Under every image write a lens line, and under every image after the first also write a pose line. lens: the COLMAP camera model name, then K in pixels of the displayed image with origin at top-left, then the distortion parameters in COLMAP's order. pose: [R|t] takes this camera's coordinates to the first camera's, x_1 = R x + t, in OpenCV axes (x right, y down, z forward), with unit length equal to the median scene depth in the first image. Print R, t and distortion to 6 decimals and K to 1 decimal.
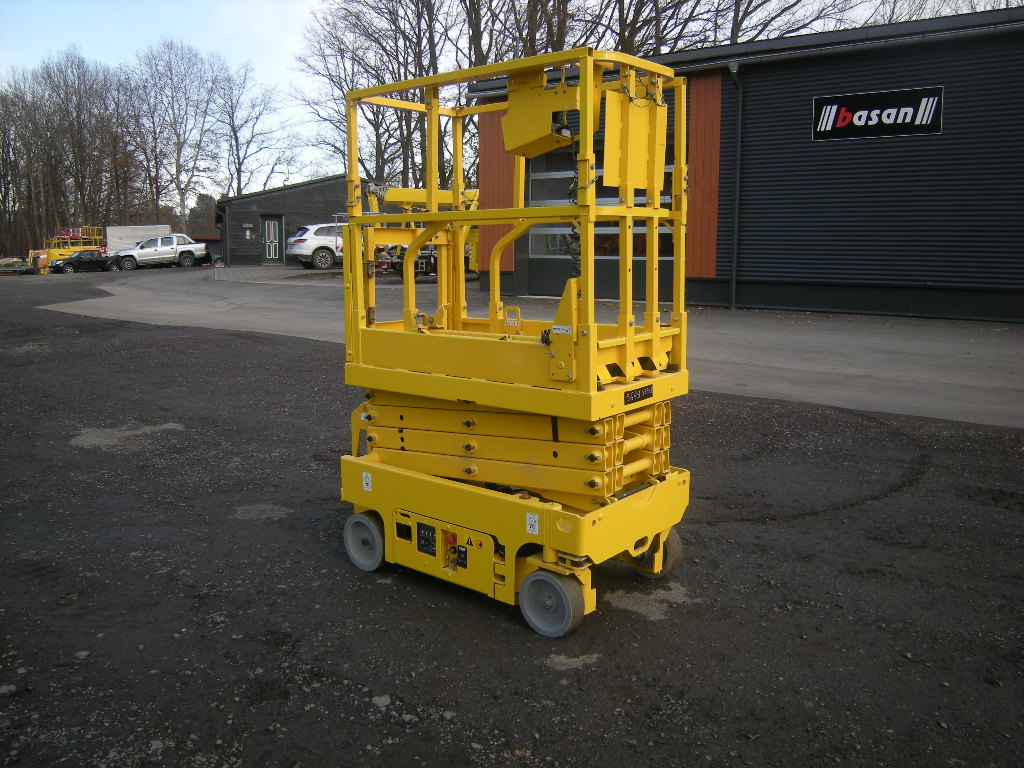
lens RADIAL K [[851.3, 0, 512.0], [0, 851.3, 384.0], [0, 0, 1]] dist [-0.121526, 0.054943]
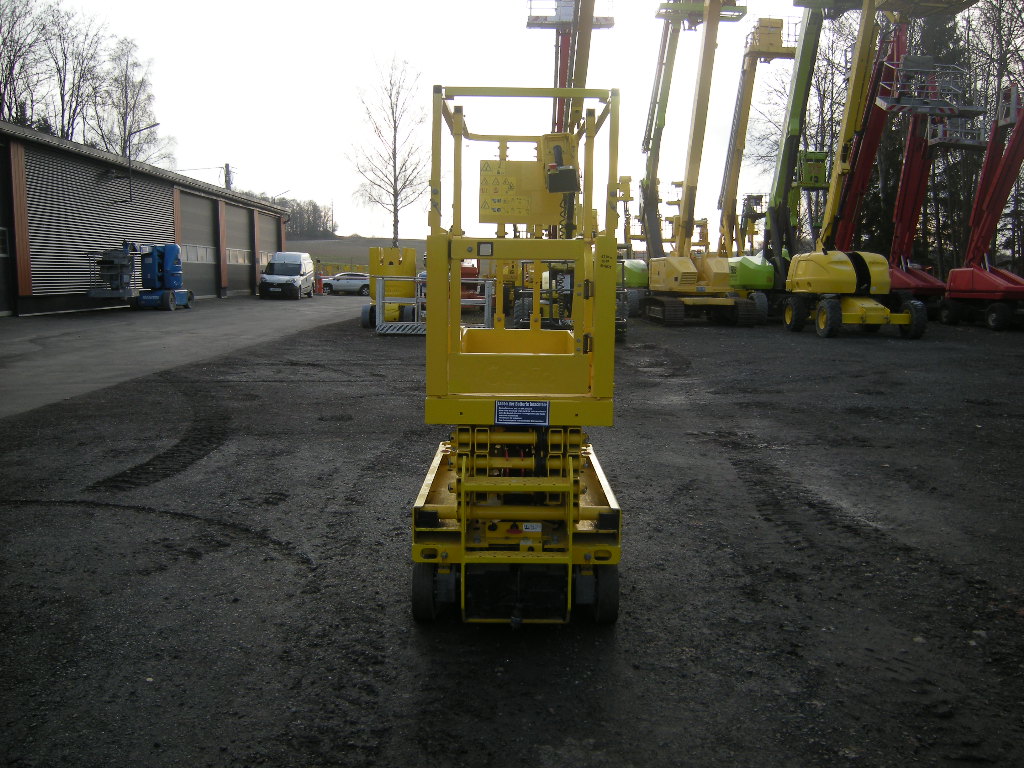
lens RADIAL K [[851.3, 0, 512.0], [0, 851.3, 384.0], [0, 0, 1]] dist [-0.121526, 0.054943]
pose [[-0.635790, -0.103159, 0.764937, -0.110360], [0.113940, 0.967628, 0.225197, -0.034374], [-0.763406, 0.230335, -0.603455, 0.224231]]
